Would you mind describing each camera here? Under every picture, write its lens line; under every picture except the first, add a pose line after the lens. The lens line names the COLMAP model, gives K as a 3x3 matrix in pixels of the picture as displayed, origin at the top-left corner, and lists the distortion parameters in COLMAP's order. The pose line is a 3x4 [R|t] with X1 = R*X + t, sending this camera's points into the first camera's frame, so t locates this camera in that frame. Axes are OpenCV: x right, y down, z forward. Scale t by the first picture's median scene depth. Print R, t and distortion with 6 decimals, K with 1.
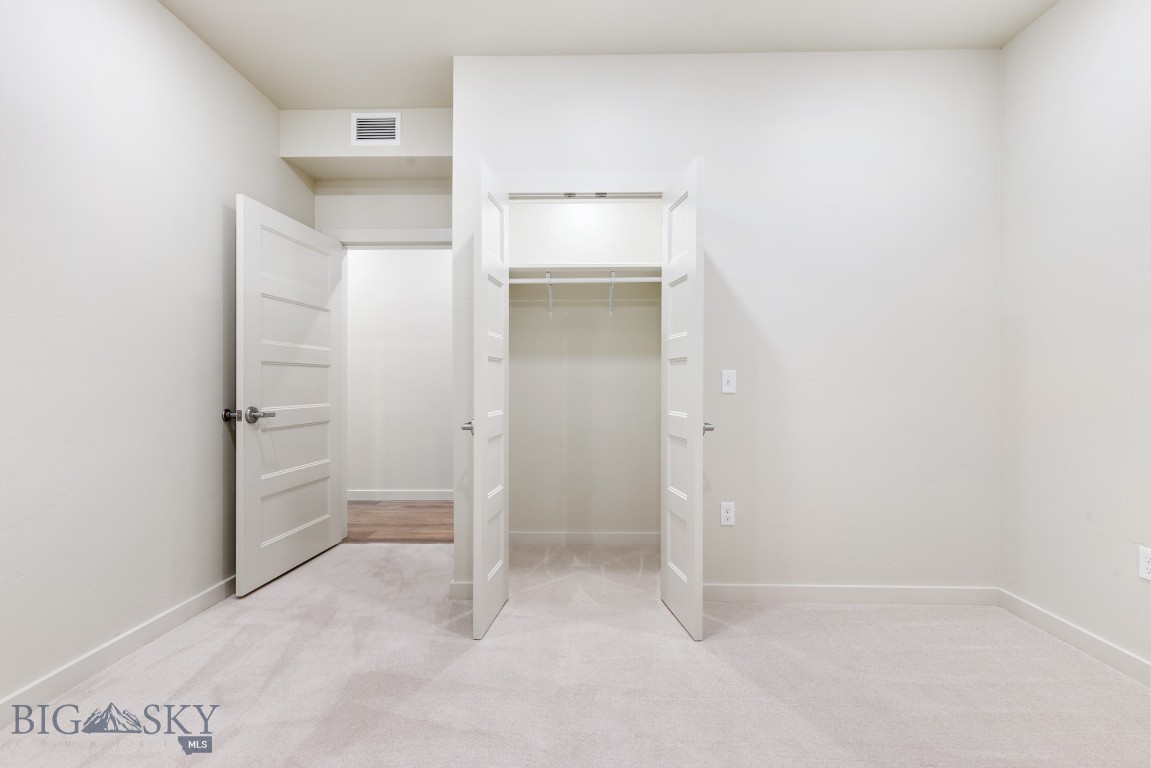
lens RADIAL K [[533.3, 0, 576.1], [0, 533.3, 378.4], [0, 0, 1]] dist [0.021019, -0.000635]
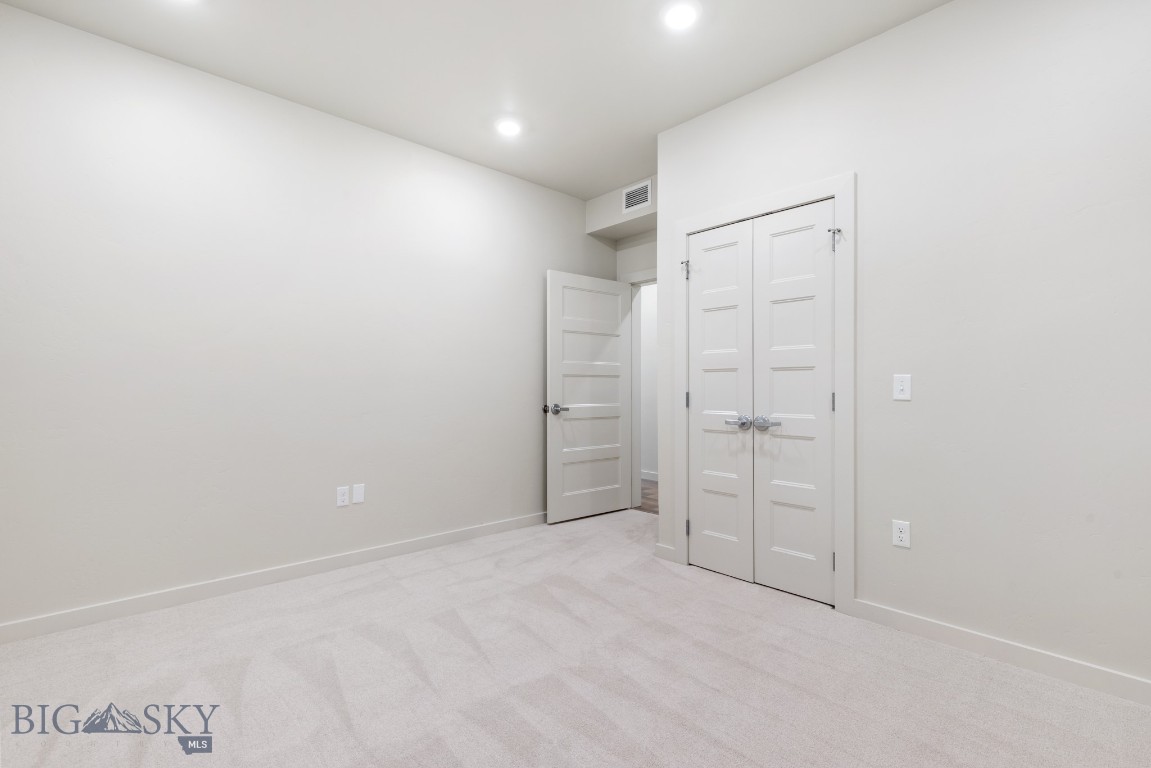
lens RADIAL K [[533.3, 0, 579.0], [0, 533.3, 389.6], [0, 0, 1]] dist [-0.012017, 0.000155]
pose [[0.695147, 0.002792, -0.718862, 0.529733], [0.002637, 0.999976, 0.006434, 0.002004], [0.718863, -0.006368, 0.695123, -0.020534]]
